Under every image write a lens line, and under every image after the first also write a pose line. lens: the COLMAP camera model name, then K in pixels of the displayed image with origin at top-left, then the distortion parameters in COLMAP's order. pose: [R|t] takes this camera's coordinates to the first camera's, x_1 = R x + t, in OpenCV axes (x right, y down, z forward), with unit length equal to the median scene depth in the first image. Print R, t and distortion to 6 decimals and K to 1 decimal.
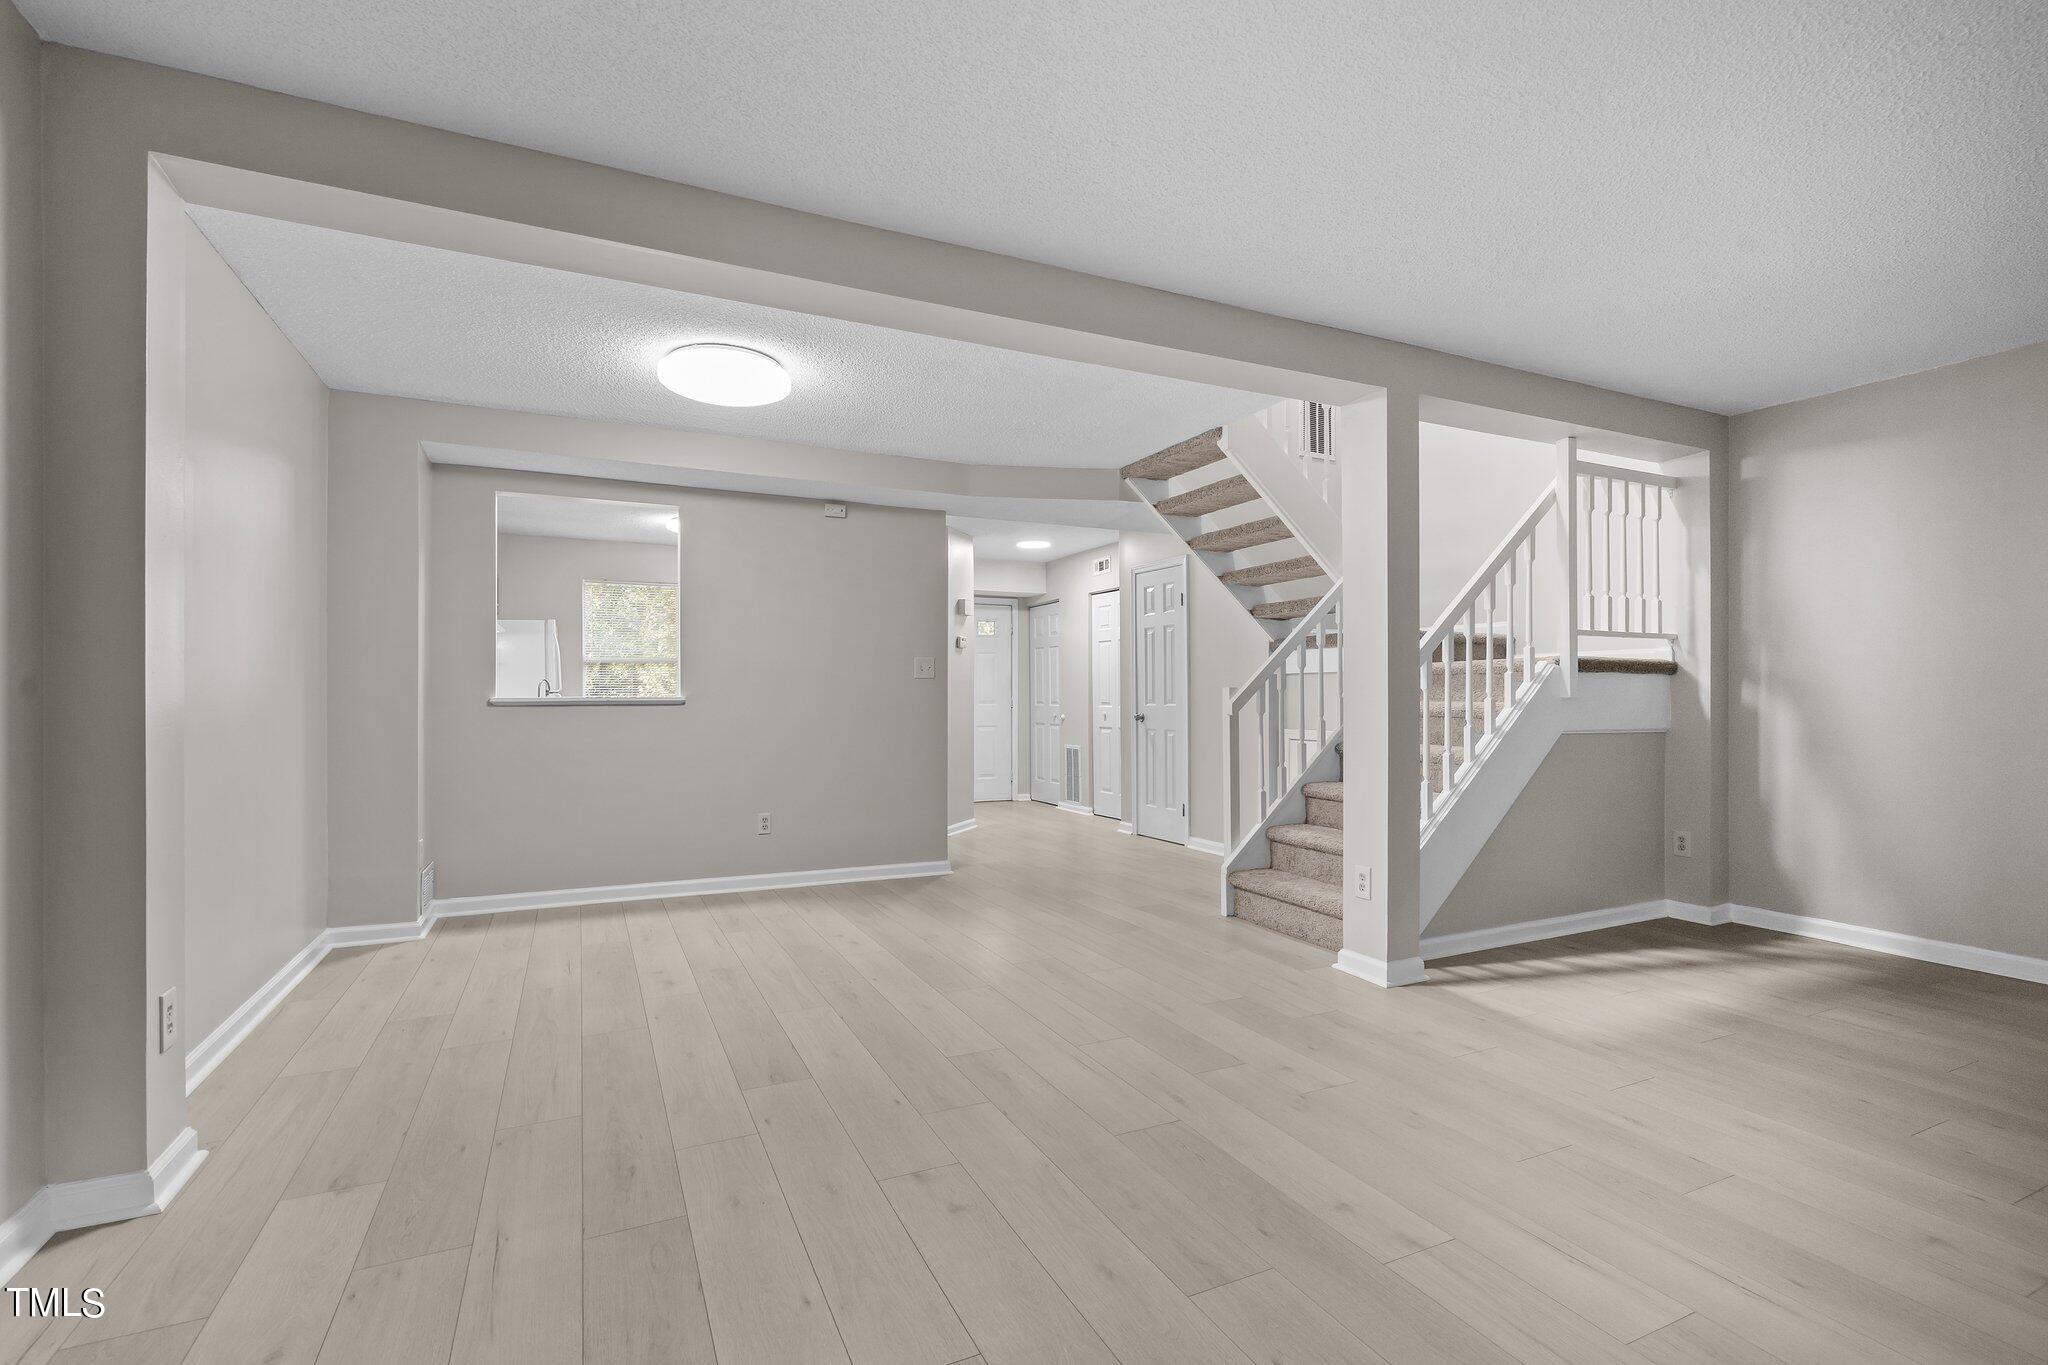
lens RADIAL K [[936.7, 0, 1018.7], [0, 936.7, 690.4], [0, 0, 1]] dist [-0.007201, 0.000047]
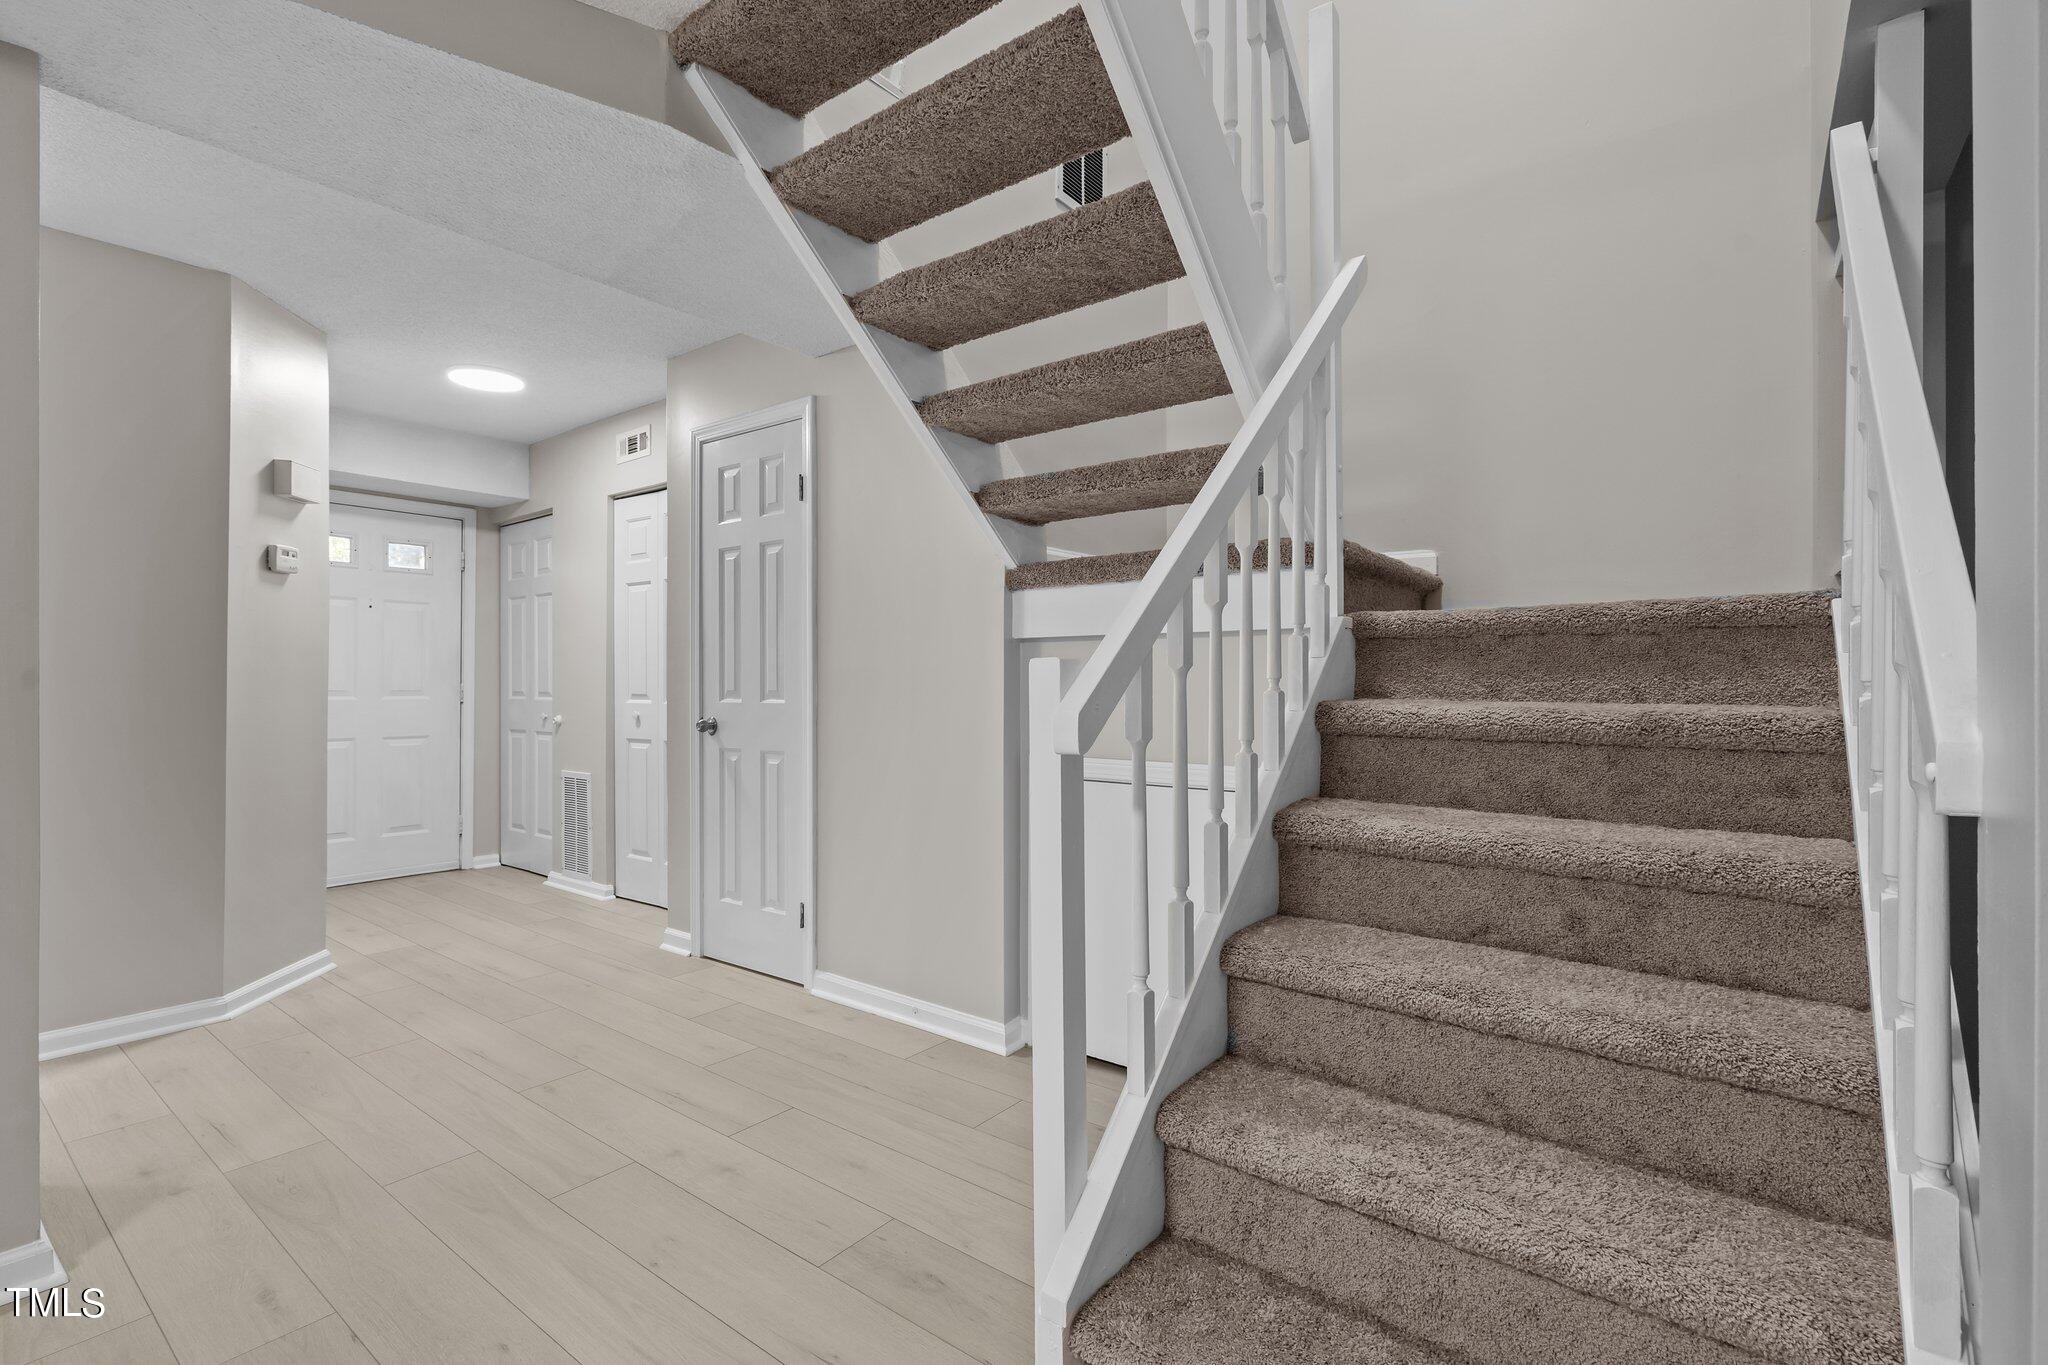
lens RADIAL K [[928.9, 0, 1021.4], [0, 928.9, 678.0], [0, 0, 1]] dist [-0.003368, 0.000217]
pose [[0.891403, 0.005452, 0.453179, 0.072615], [-0.006247, 0.999980, 0.000258, 0.002698], [-0.453169, -0.003061, 0.891420, 0.654135]]
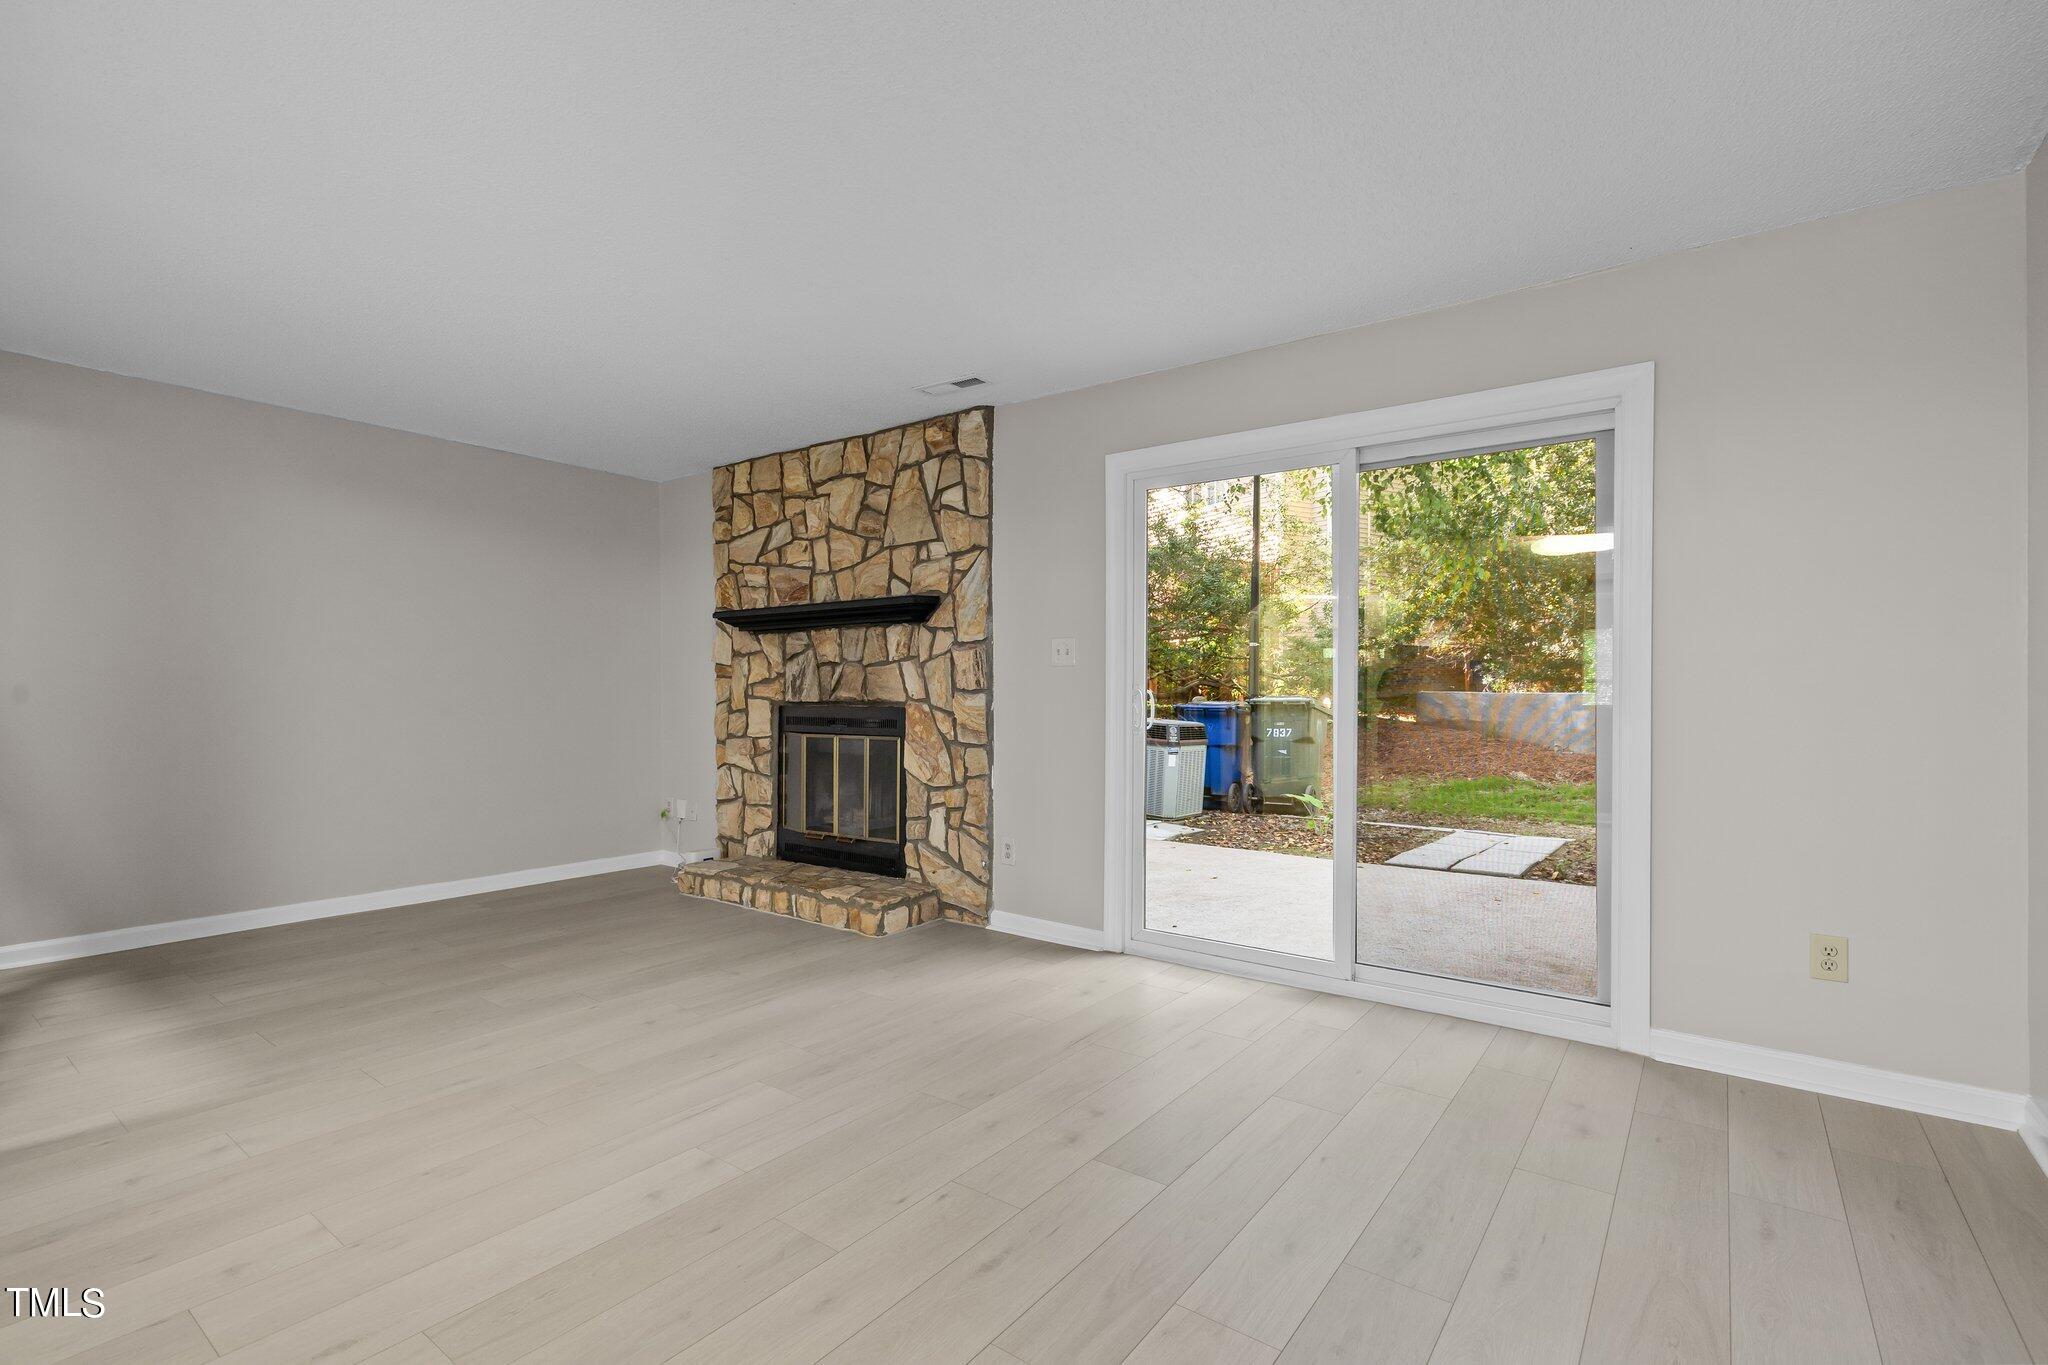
lens RADIAL K [[936.6, 0, 1019.1], [0, 936.6, 696.3], [0, 0, 1]] dist [-0.001664, 0.000655]
pose [[-0.466238, -0.005670, 0.884641, -0.284471], [-0.006584, 0.999974, 0.002939, 0.000344], [-0.884635, -0.004454, -0.466264, 0.431654]]
